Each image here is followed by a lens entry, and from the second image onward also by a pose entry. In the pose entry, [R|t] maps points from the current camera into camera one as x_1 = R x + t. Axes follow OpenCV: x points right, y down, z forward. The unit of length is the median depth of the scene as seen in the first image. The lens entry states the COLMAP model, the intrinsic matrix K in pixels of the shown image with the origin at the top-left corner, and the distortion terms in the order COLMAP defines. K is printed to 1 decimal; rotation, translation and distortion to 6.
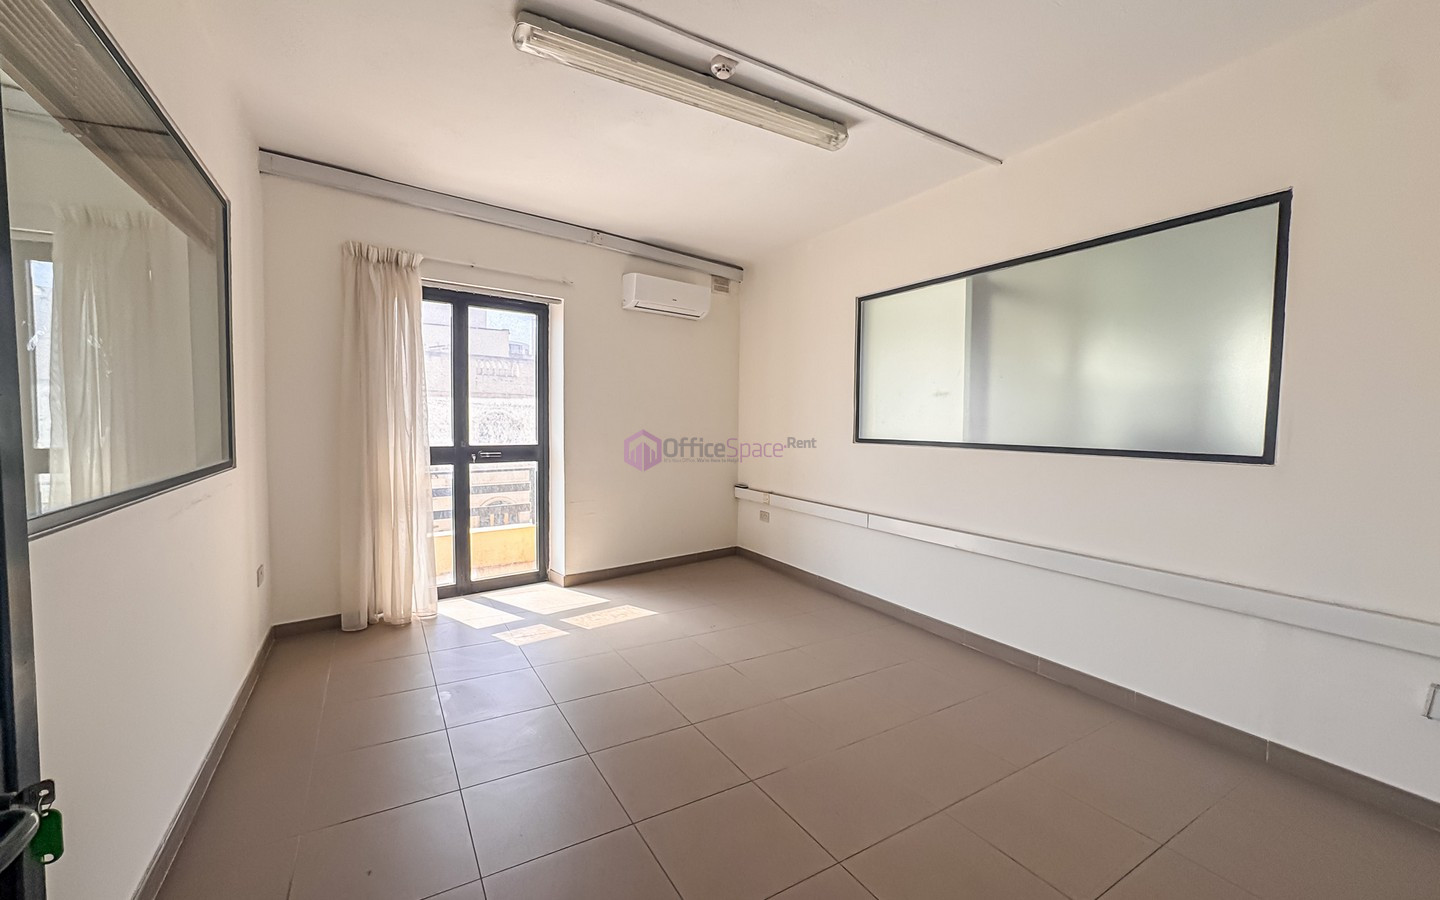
lens RADIAL K [[589.9, 0, 730.5], [0, 589.9, 454.7], [0, 0, 1]] dist [0.028852, 0.001803]
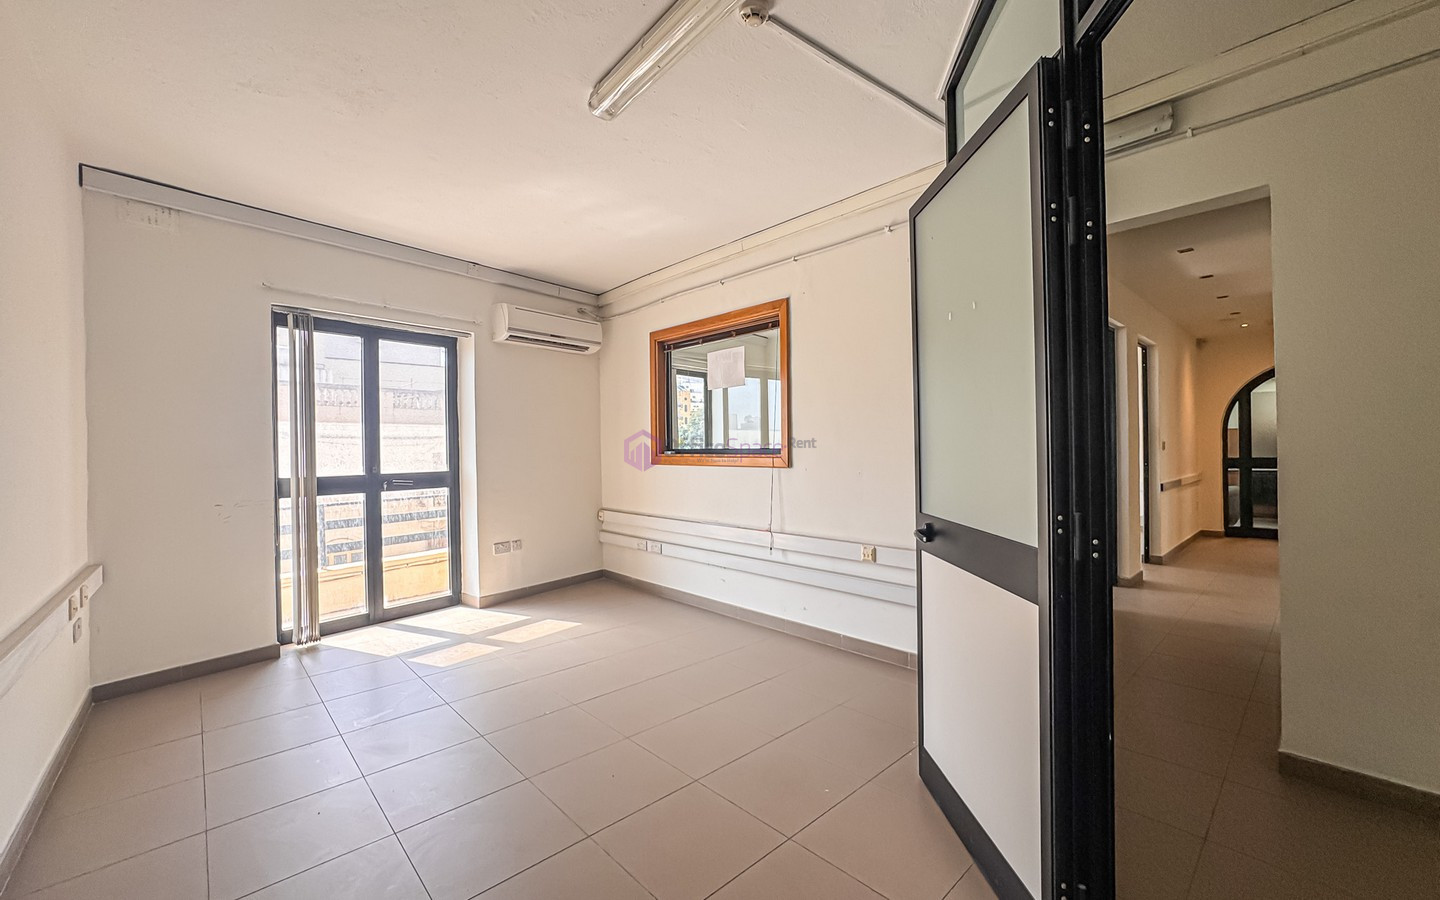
lens RADIAL K [[589.9, 0, 680.2], [0, 589.9, 444.0], [0, 0, 1]] dist [0.028852, 0.001803]
pose [[0.984924, -0.021712, 0.171621, -0.106869], [0.031442, 0.998036, -0.054181, 0.003559], [-0.170107, 0.058760, 0.983672, -0.095109]]
